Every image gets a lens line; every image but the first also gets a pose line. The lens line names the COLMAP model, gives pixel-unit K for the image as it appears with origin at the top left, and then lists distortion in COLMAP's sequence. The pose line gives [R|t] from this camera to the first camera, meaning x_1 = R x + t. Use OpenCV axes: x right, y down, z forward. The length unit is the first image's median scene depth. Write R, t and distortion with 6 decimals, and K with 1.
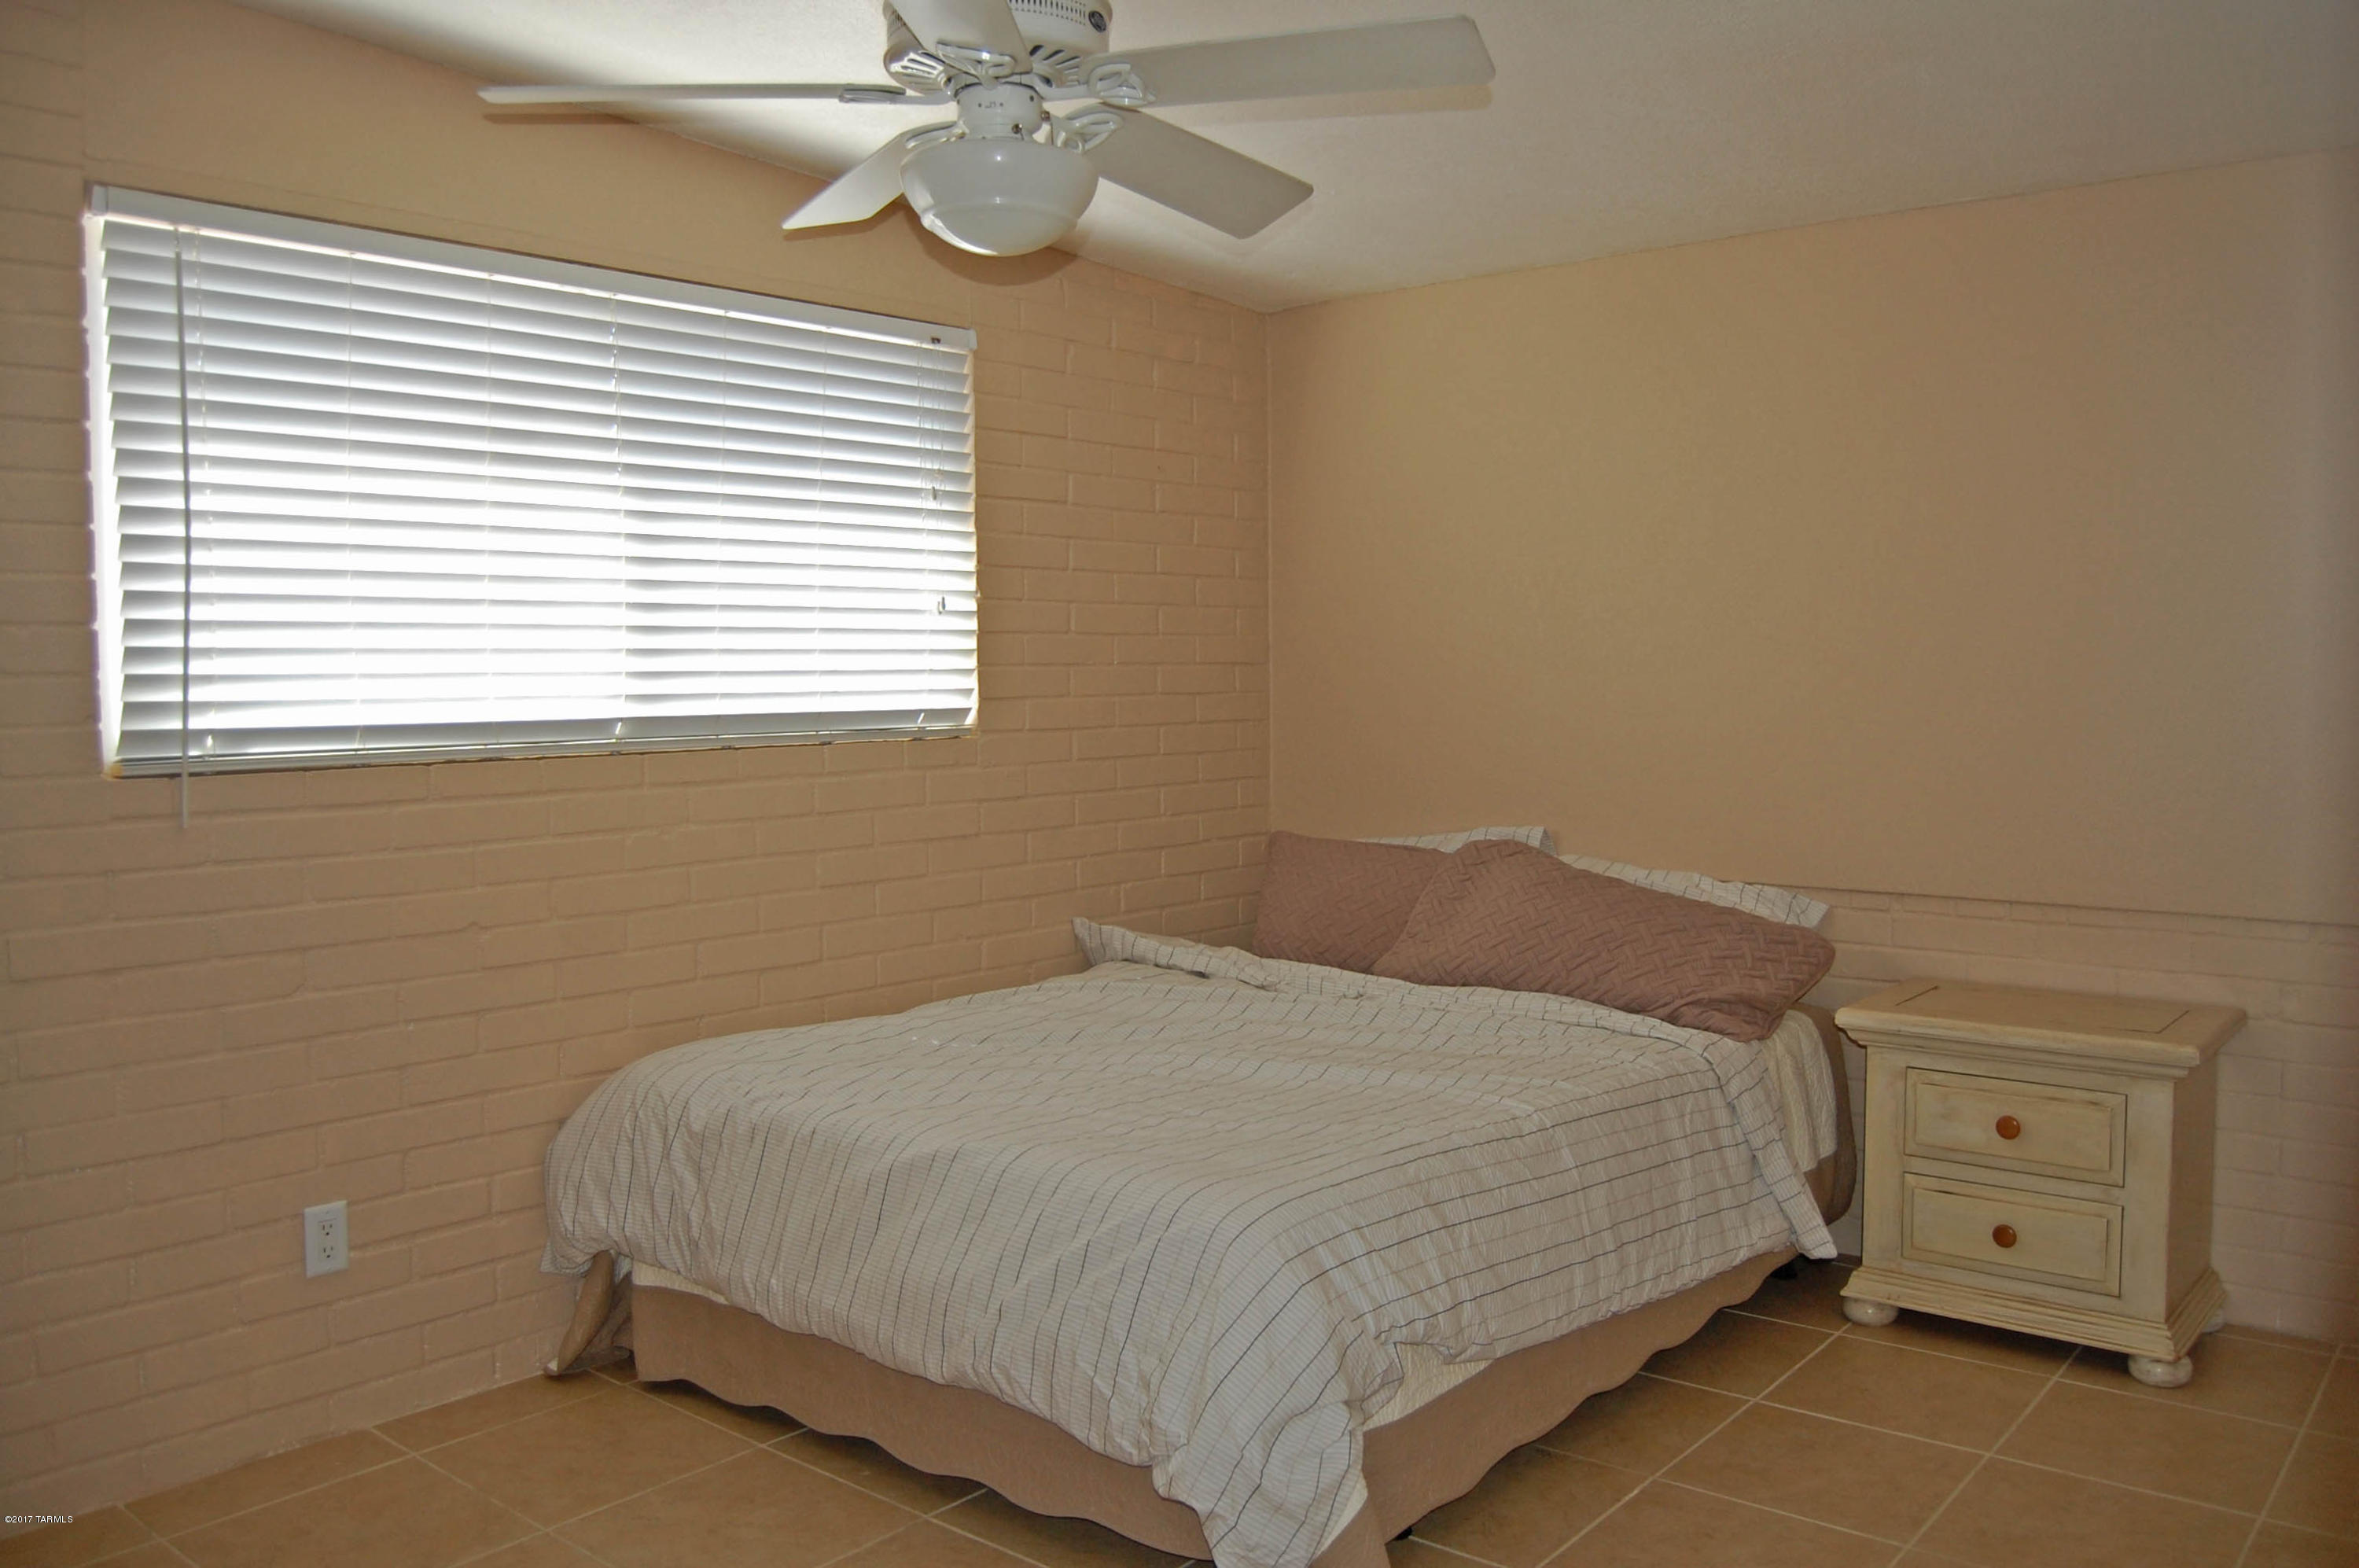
lens RADIAL K [[1851.1, 0, 1179.5], [0, 1851.1, 784.0], [0, 0, 1]] dist [-0.086447, 0.000785]
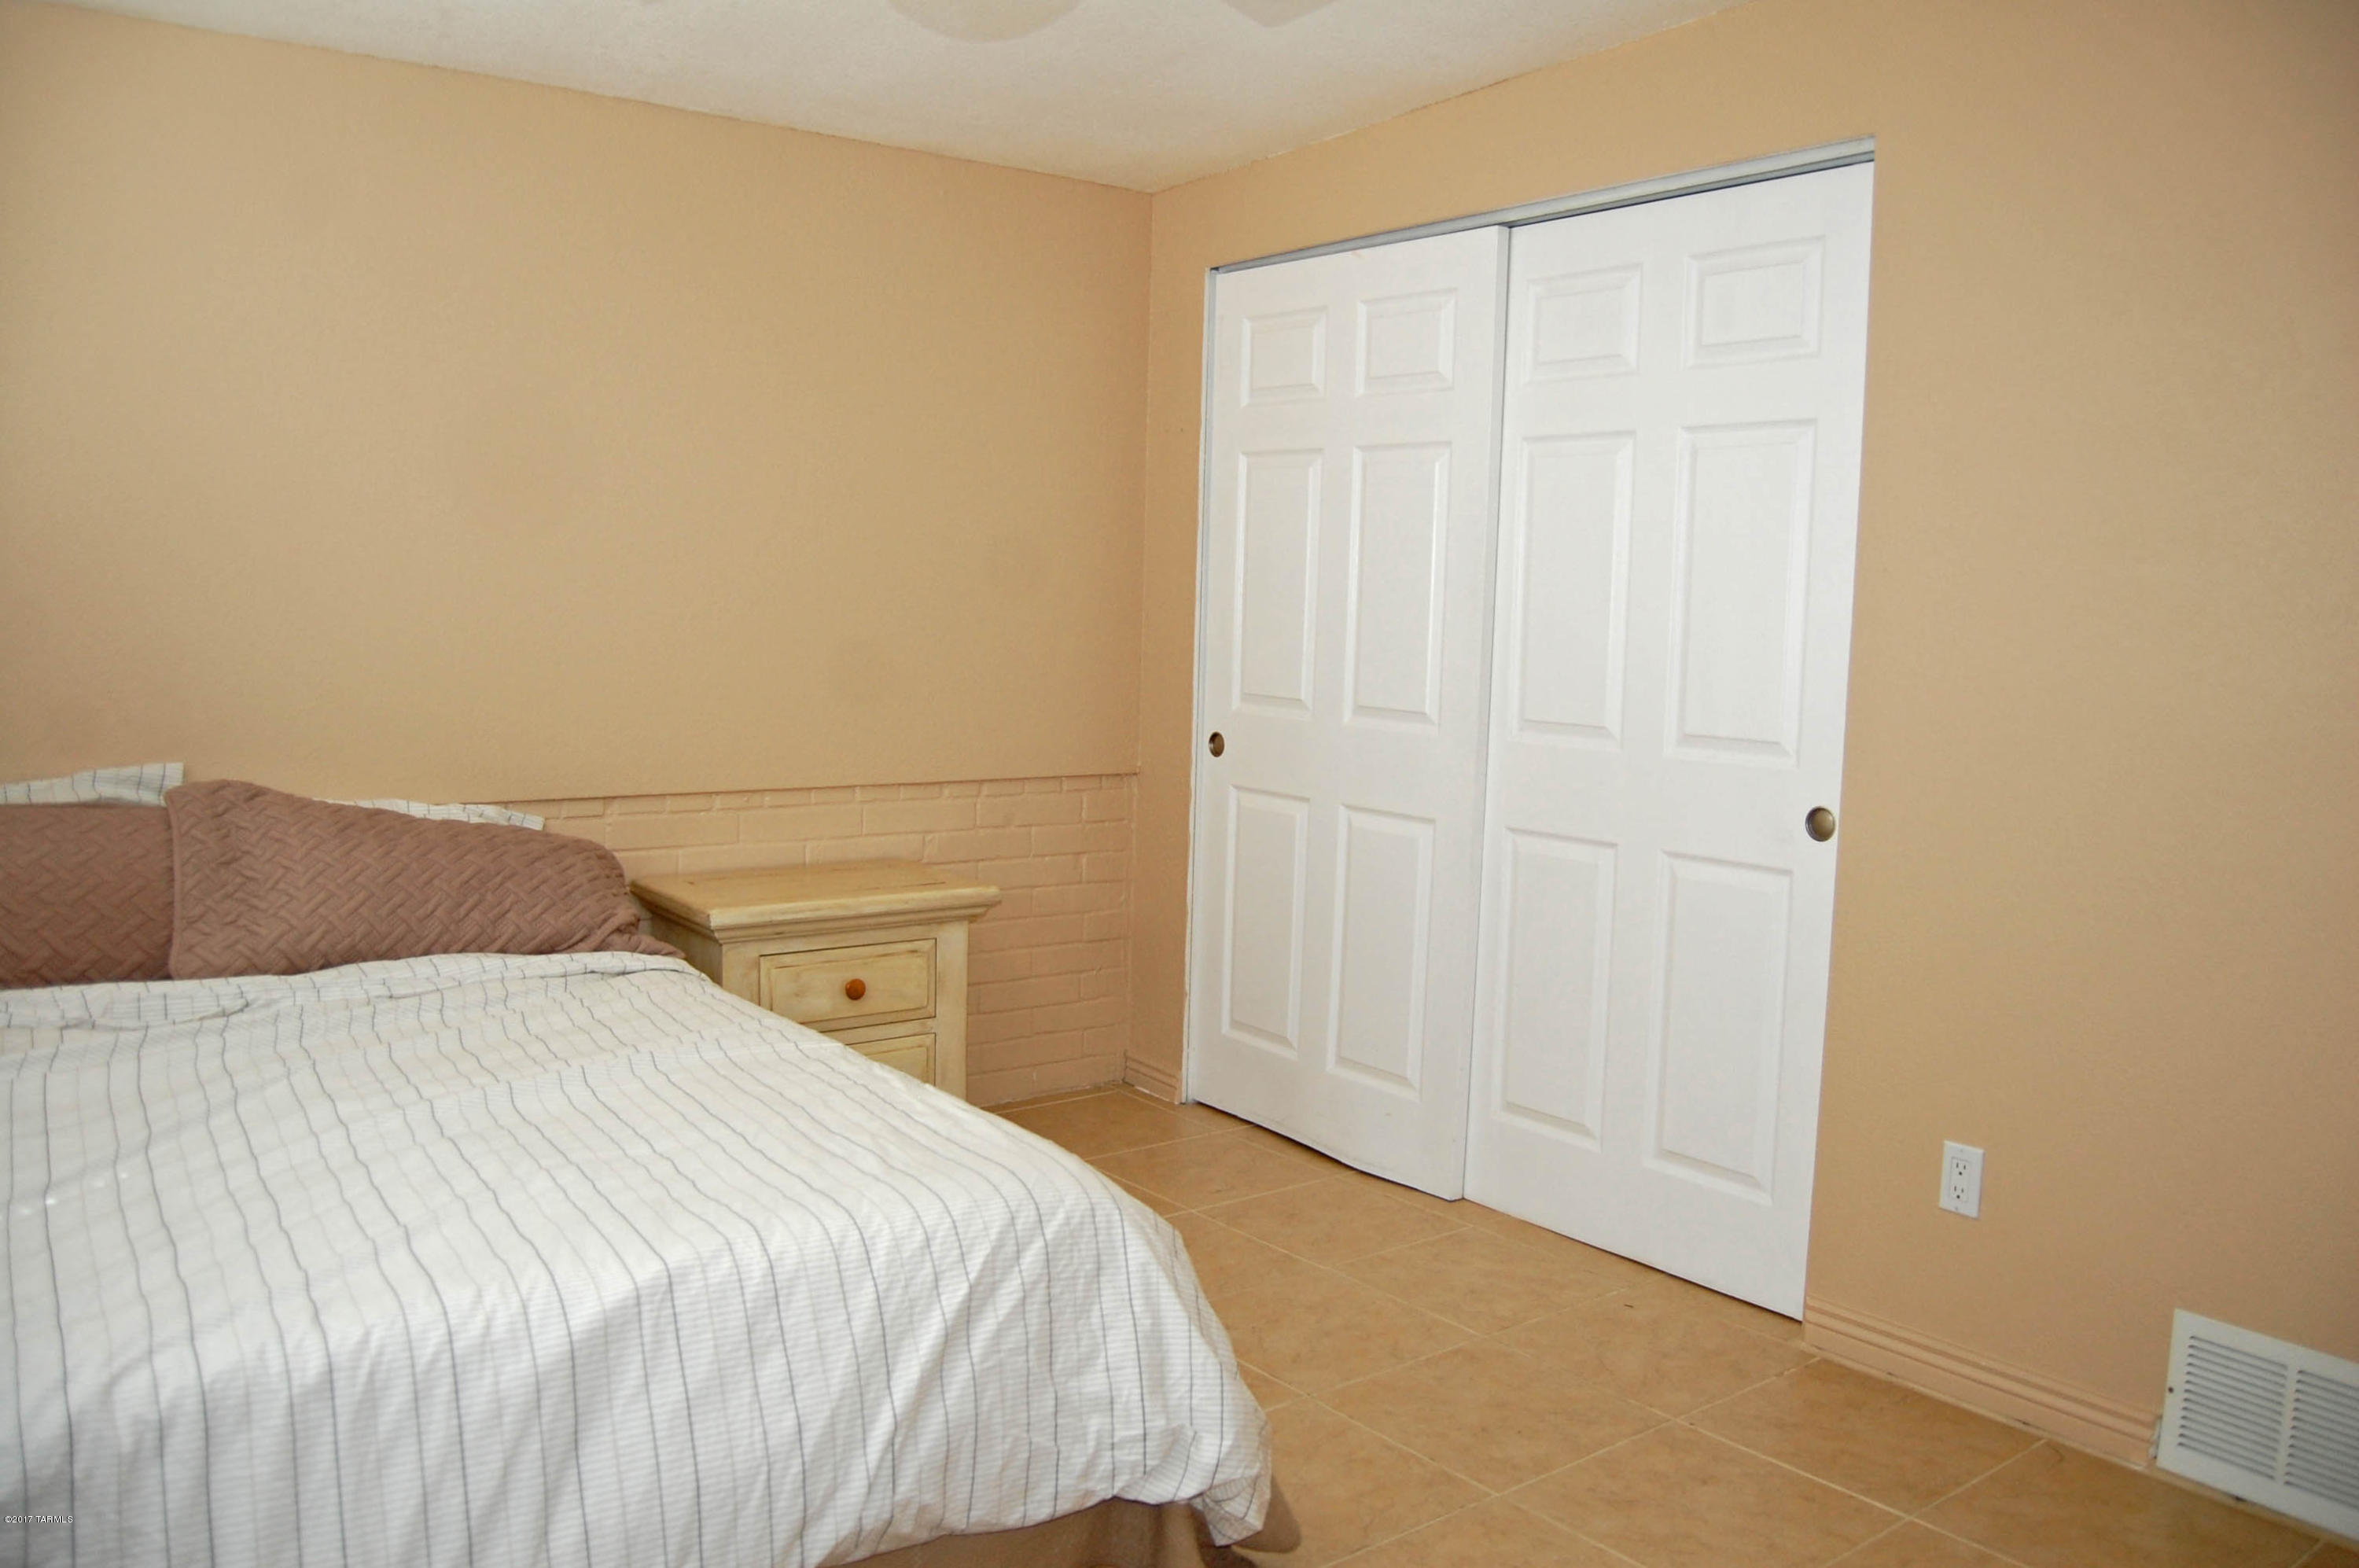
lens RADIAL K [[1851.1, 0, 1179.5], [0, 1851.1, 784.0], [0, 0, 1]] dist [-0.086447, 0.000785]
pose [[0.208916, -0.085623, 0.974178, -0.594861], [0.031842, 0.996227, 0.080732, -0.020502], [-0.977415, 0.014153, 0.210854, 0.571520]]
